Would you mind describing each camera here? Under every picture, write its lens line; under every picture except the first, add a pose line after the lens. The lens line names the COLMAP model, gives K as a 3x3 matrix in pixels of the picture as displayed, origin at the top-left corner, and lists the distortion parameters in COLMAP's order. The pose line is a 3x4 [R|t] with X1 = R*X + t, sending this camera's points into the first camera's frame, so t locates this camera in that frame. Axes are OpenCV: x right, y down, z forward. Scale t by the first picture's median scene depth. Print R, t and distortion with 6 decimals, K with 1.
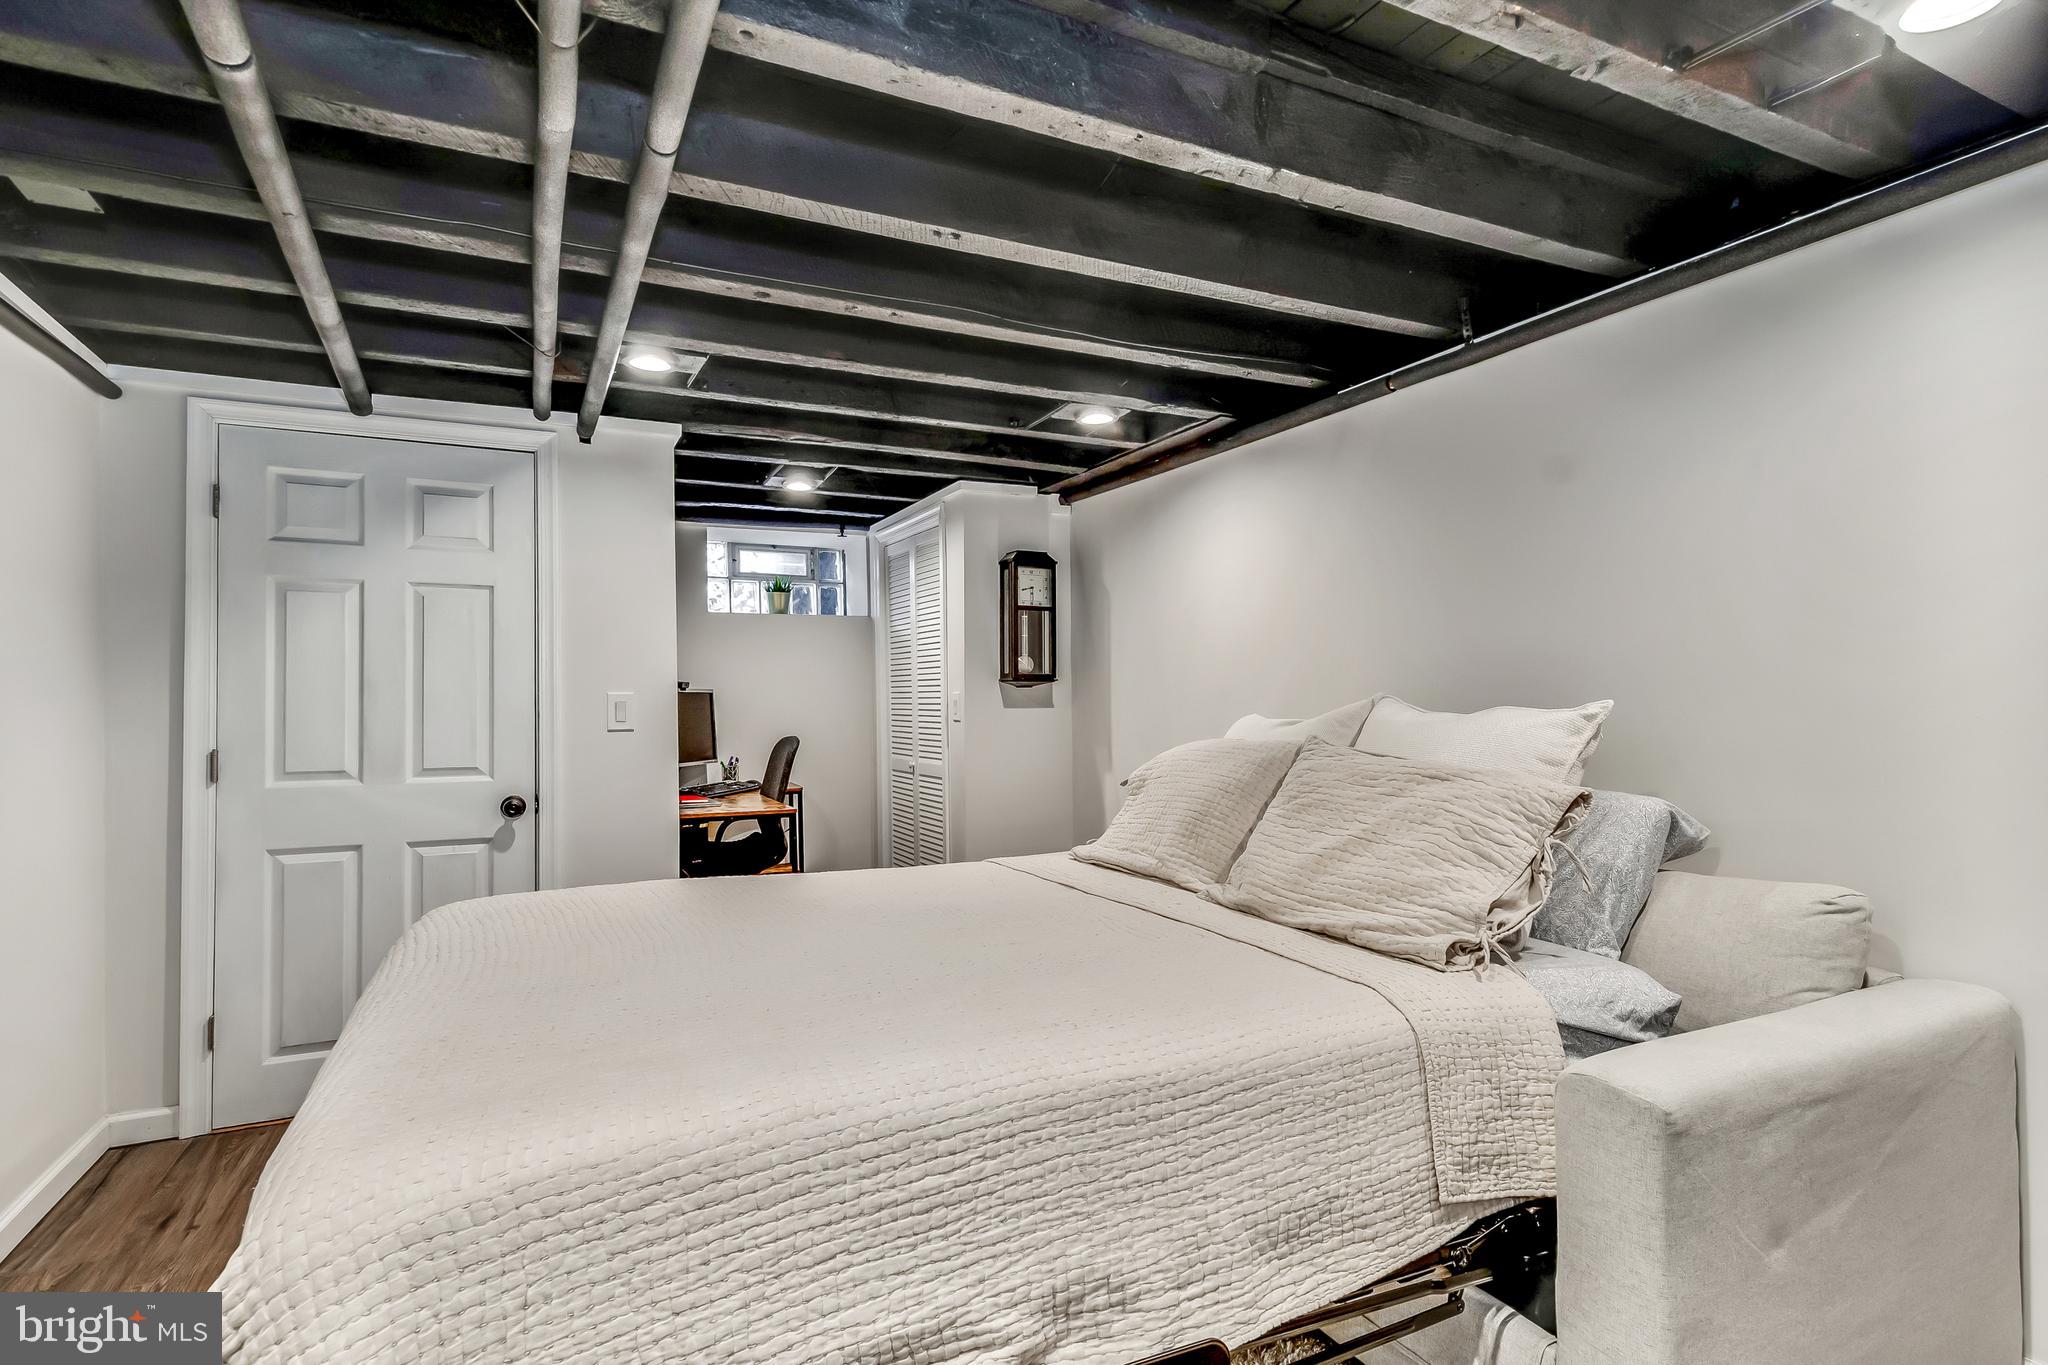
lens RADIAL K [[899.6, 0, 1021.8], [0, 899.6, 690.1], [0, 0, 1]] dist [0.002793, 0.000184]
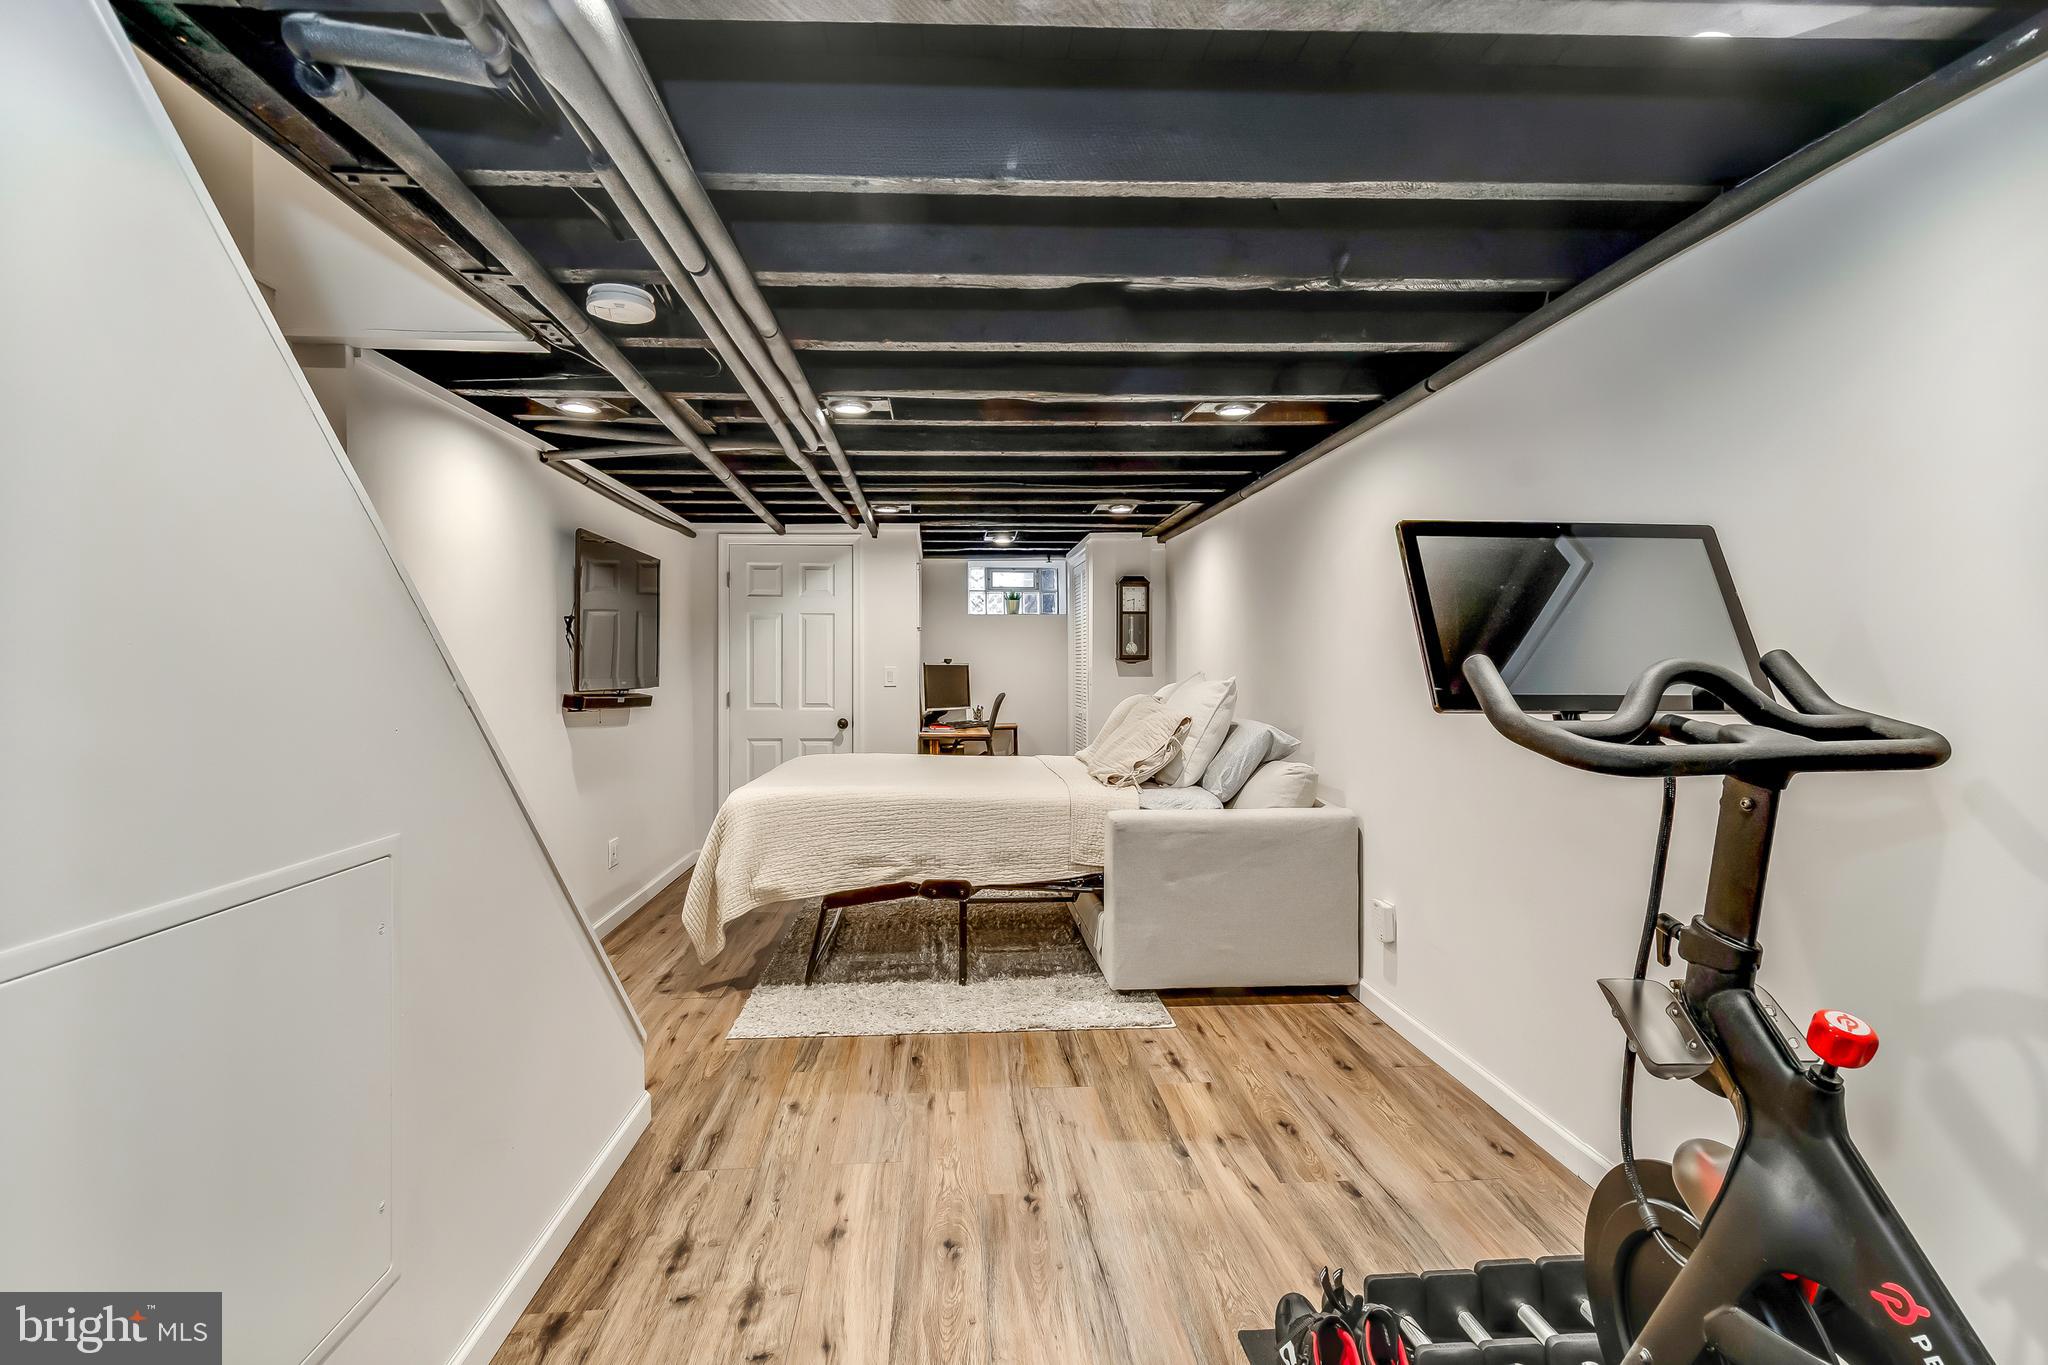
lens RADIAL K [[930.4, 0, 999.2], [0, 930.4, 674.4], [0, 0, 1]] dist [0.009945, -0.000221]
pose [[0.896441, 0.008864, -0.443074, 0.509762], [0.000664, 0.999772, 0.021344, -0.018750], [0.443162, -0.019428, 0.896231, -0.538490]]
